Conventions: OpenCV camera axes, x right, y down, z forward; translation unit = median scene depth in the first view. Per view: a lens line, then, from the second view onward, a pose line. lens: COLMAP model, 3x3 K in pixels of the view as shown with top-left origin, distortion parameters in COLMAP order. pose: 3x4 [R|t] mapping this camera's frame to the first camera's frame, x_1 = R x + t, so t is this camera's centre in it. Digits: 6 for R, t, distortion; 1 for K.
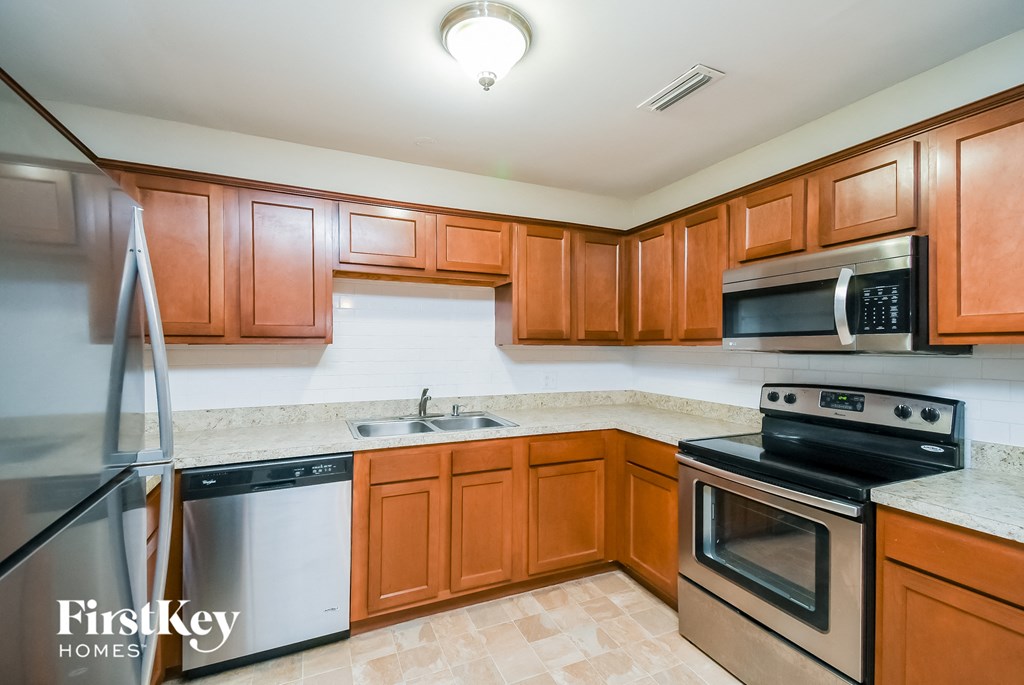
lens RADIAL K [[445.7, 0, 511.0], [0, 445.7, 343.8], [0, 0, 1]] dist [0.016374, -0.000342]
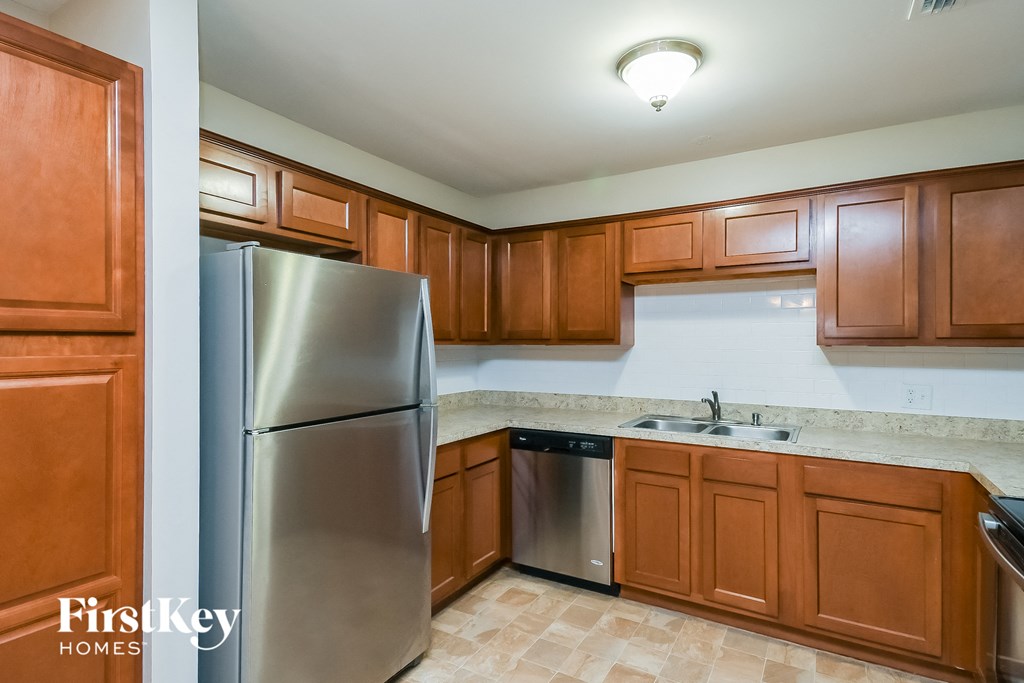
lens RADIAL K [[519.9, 0, 511.2], [0, 519.9, 343.3], [0, 0, 1]] dist [-0.012830, -0.000966]
pose [[0.560836, -0.003952, -0.827917, 0.536360], [-0.001760, 0.999981, -0.005966, 0.004945], [0.827925, 0.004803, 0.560818, 0.014268]]
